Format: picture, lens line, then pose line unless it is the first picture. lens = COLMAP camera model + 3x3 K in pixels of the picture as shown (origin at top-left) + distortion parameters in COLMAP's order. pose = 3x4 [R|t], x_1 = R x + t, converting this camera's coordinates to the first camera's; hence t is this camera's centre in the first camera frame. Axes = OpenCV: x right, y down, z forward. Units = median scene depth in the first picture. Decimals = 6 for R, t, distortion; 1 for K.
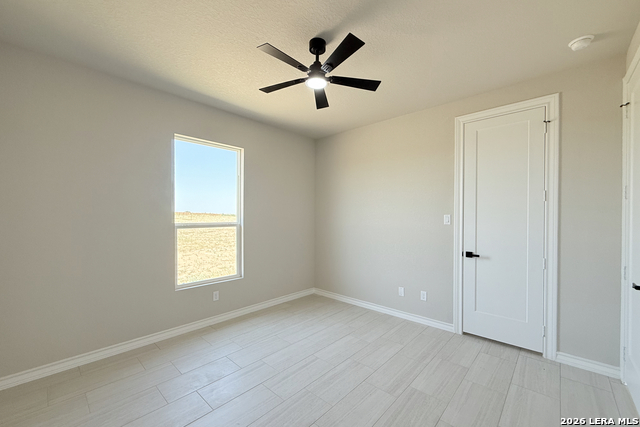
lens RADIAL K [[262.6, 0, 318.4], [0, 262.6, 214.1], [0, 0, 1]] dist [-0.000496, -0.000028]
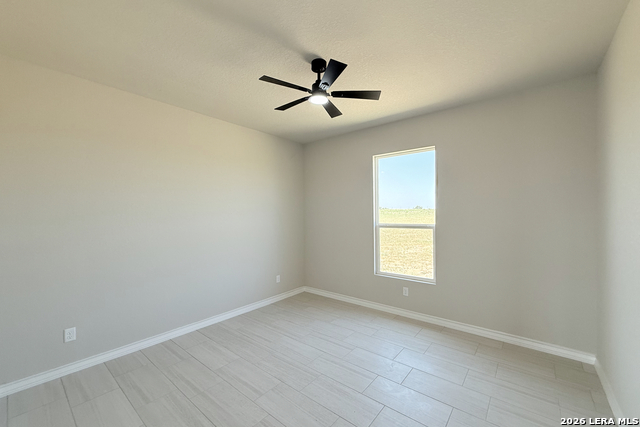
lens RADIAL K [[254.9, 0, 320.0], [0, 254.9, 213.5], [0, 0, 1]] dist [0.000815, 0.000086]
pose [[0.056603, -0.012456, -0.998319, 0.669354], [0.008139, 0.999895, -0.012014, -0.002071], [0.998364, -0.007445, 0.056698, 0.607142]]
